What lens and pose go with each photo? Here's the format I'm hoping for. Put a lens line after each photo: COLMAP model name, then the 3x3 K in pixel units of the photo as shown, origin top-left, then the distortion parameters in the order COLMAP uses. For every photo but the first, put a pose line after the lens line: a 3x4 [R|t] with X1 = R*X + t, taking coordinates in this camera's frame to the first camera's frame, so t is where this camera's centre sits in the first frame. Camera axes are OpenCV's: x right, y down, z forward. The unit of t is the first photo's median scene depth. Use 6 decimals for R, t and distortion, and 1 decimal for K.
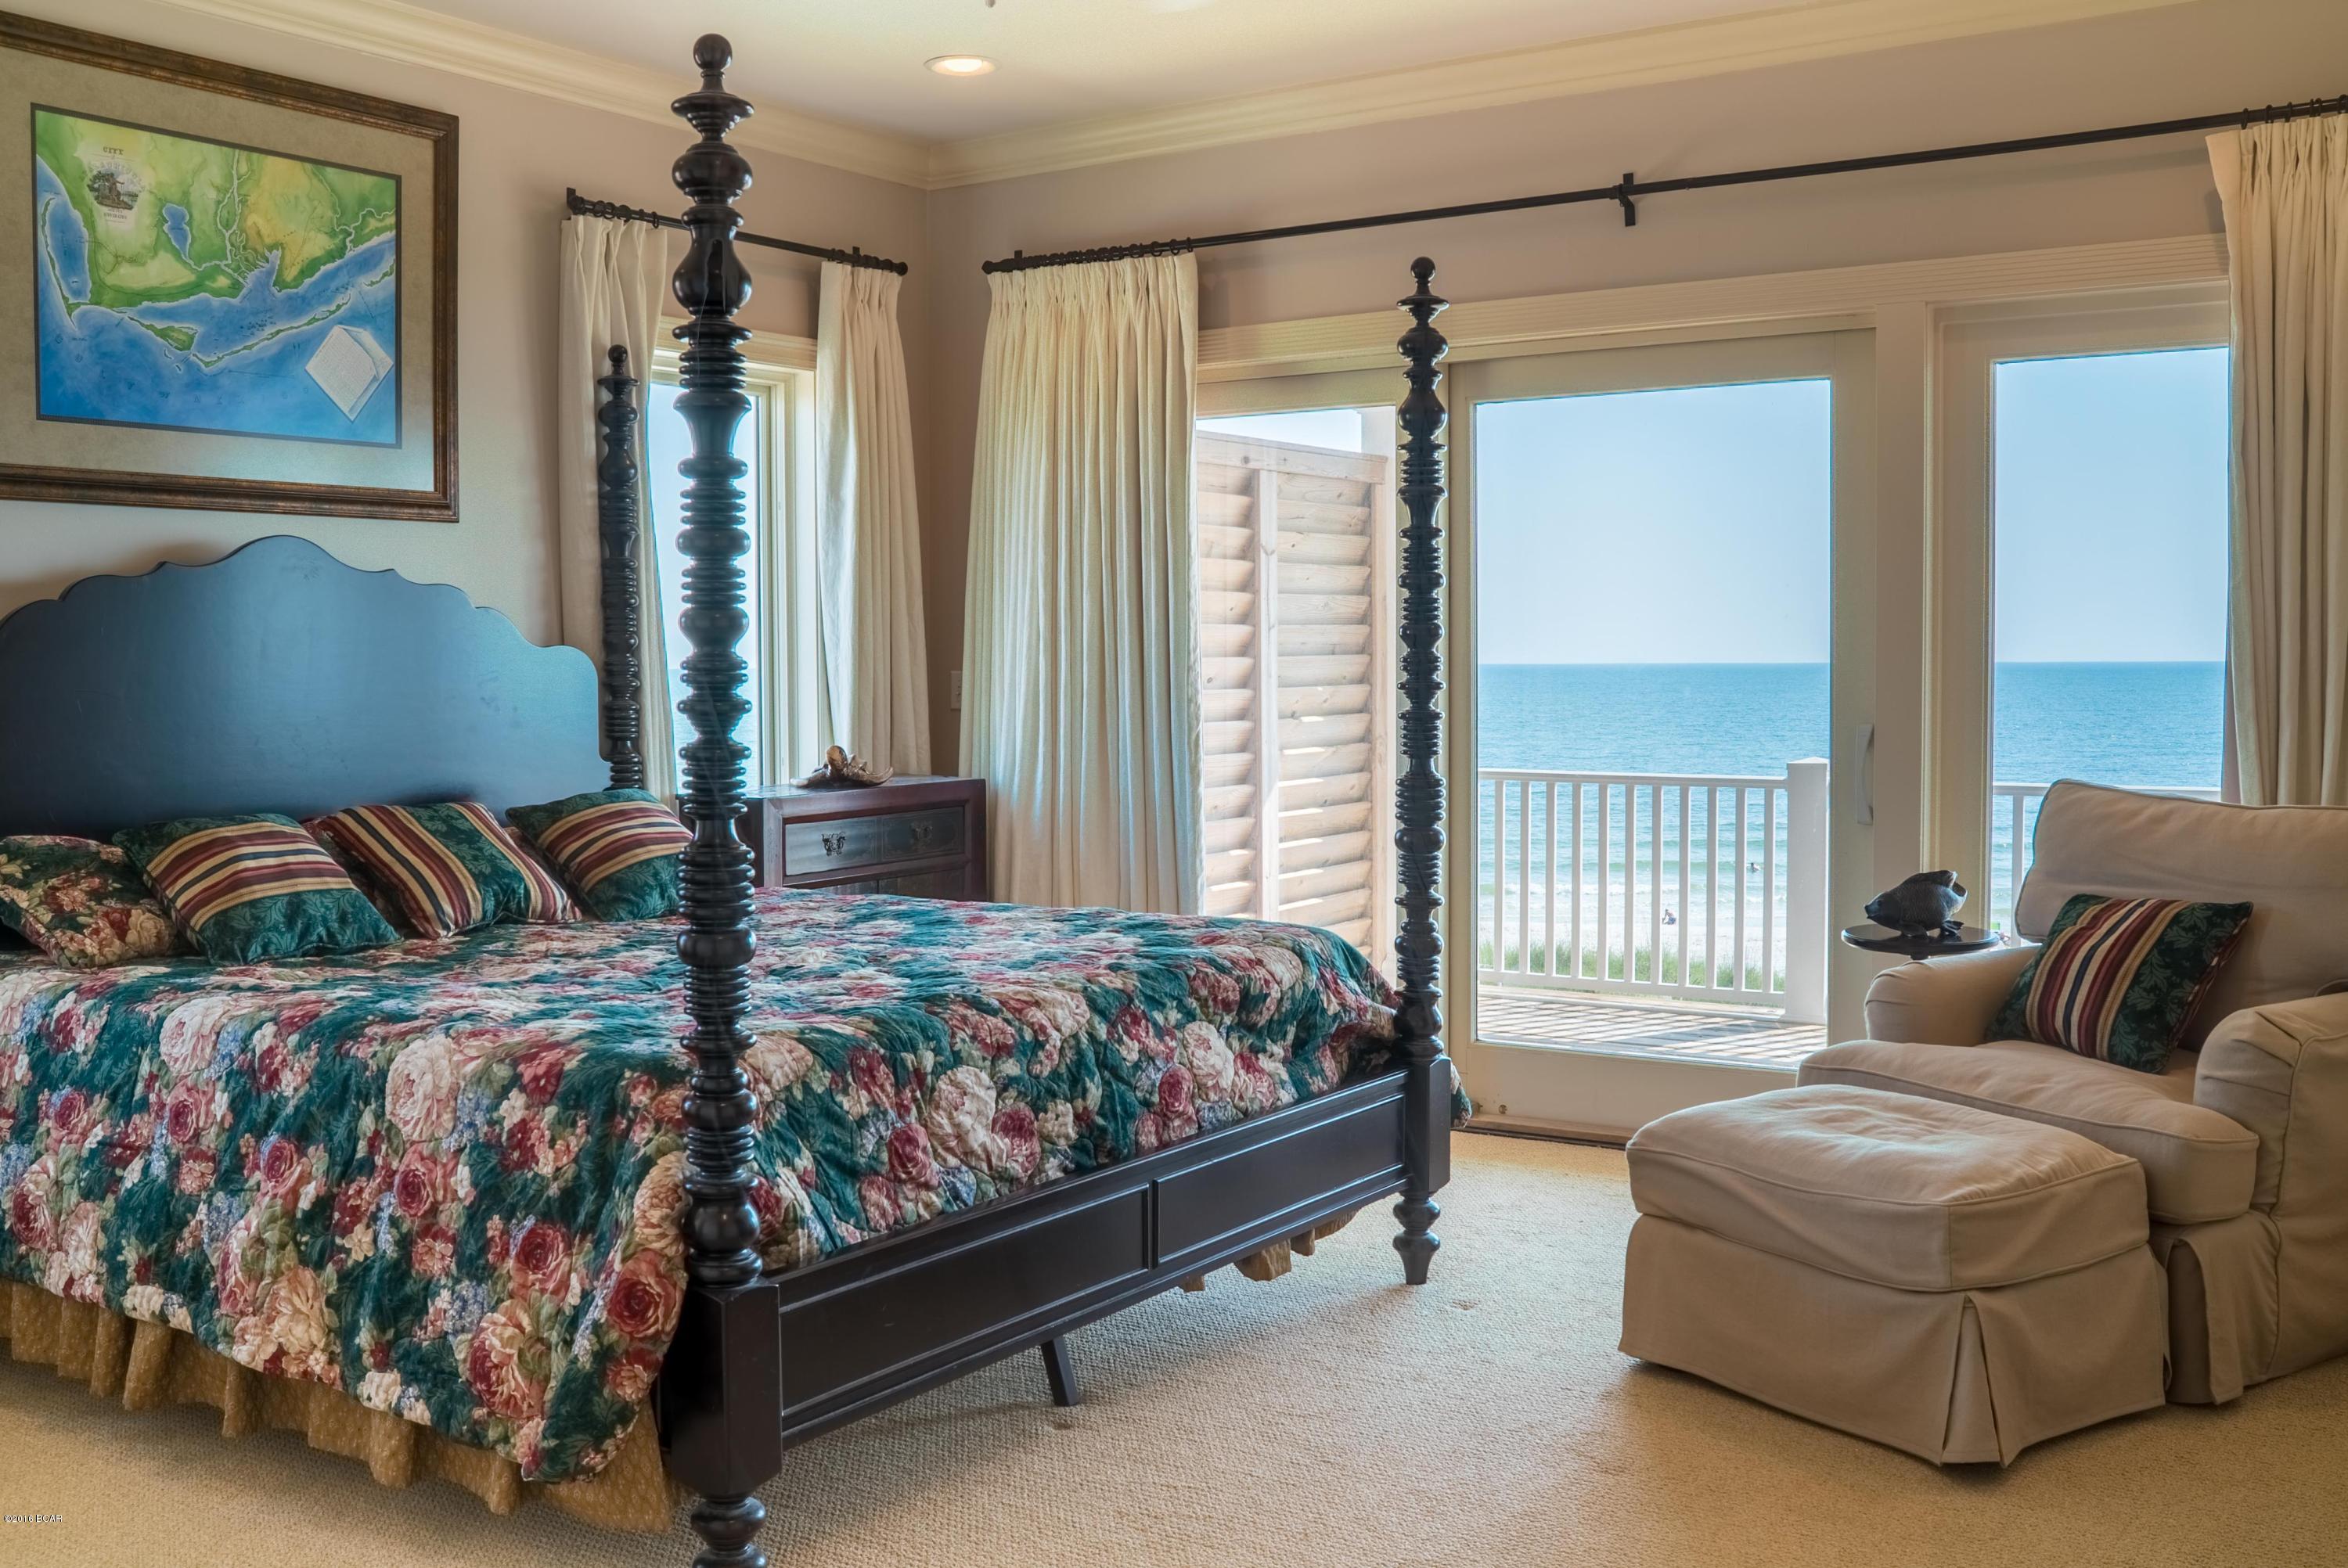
lens RADIAL K [[2248.7, 0, 1174.0], [0, 2248.7, 784.0], [0, 0, 1]] dist [-0.072549, 0.006023]
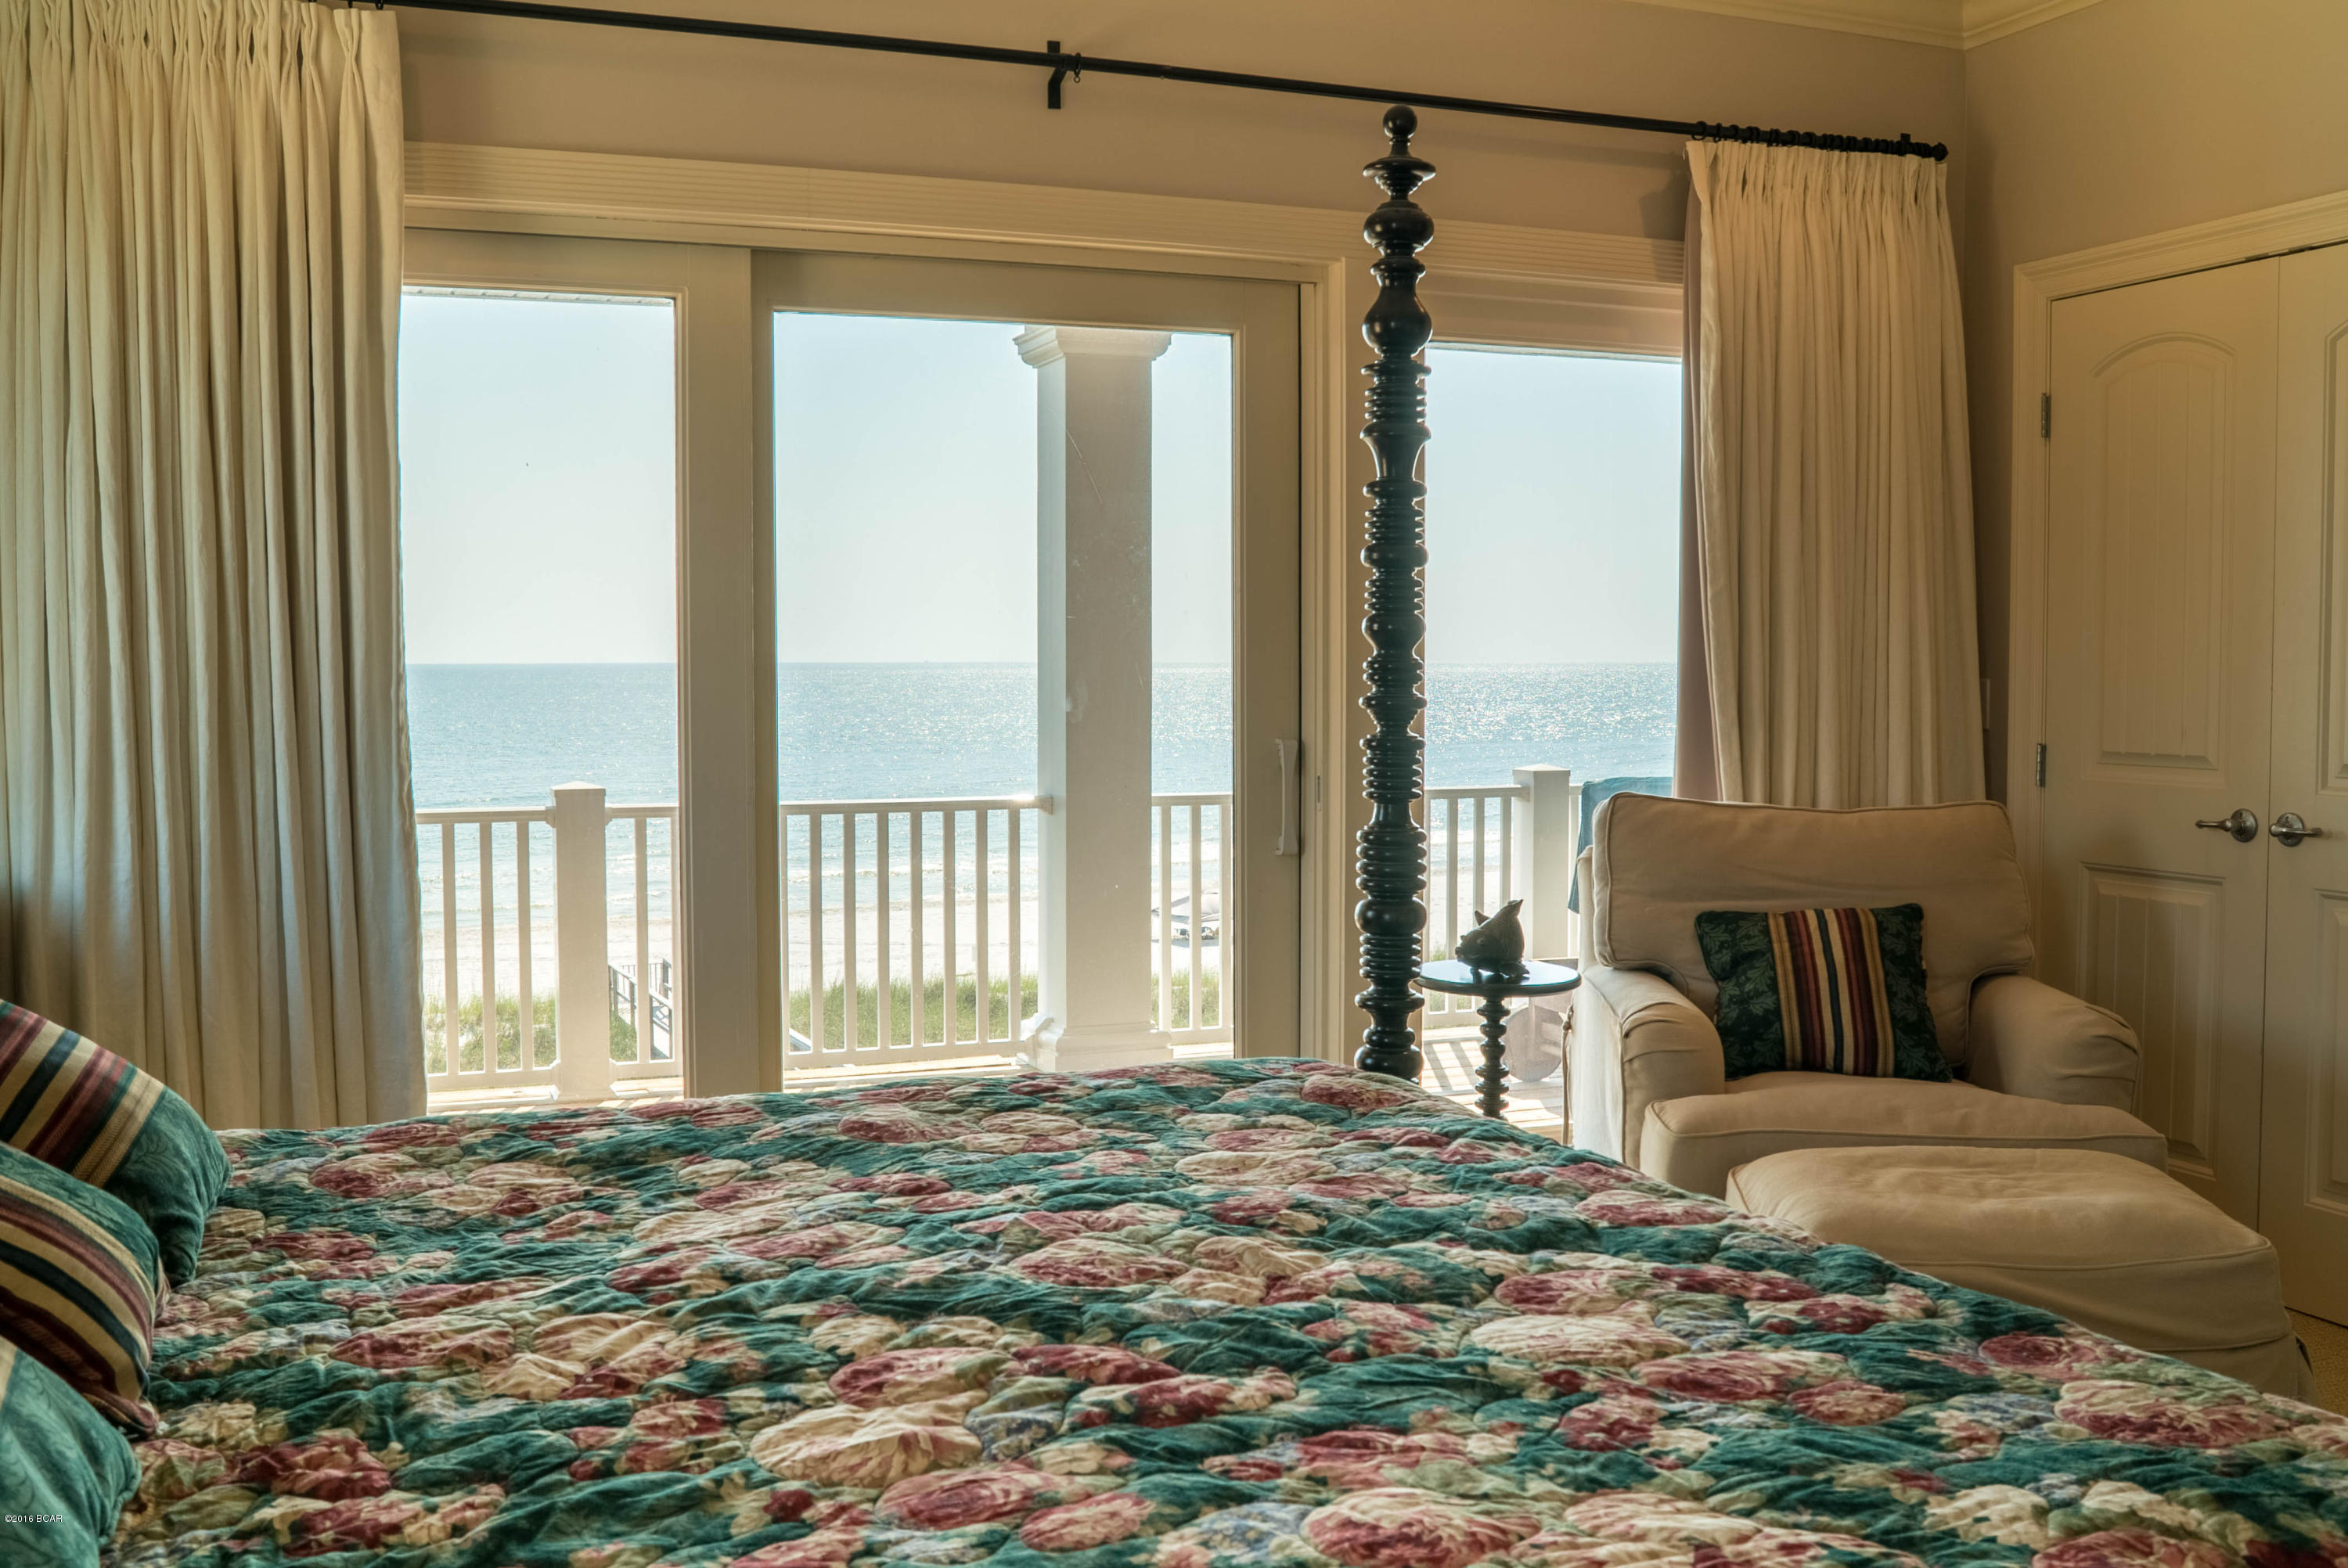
lens RADIAL K [[2205.8, 0, 1176.4], [0, 2205.8, 892.7], [0, 0, 1]] dist [-0.091759, -0.007666]
pose [[0.573376, -0.077667, 0.815603, -0.485838], [0.039083, 0.996956, 0.067460, -0.031209], [-0.818360, -0.006804, 0.574666, 0.618152]]
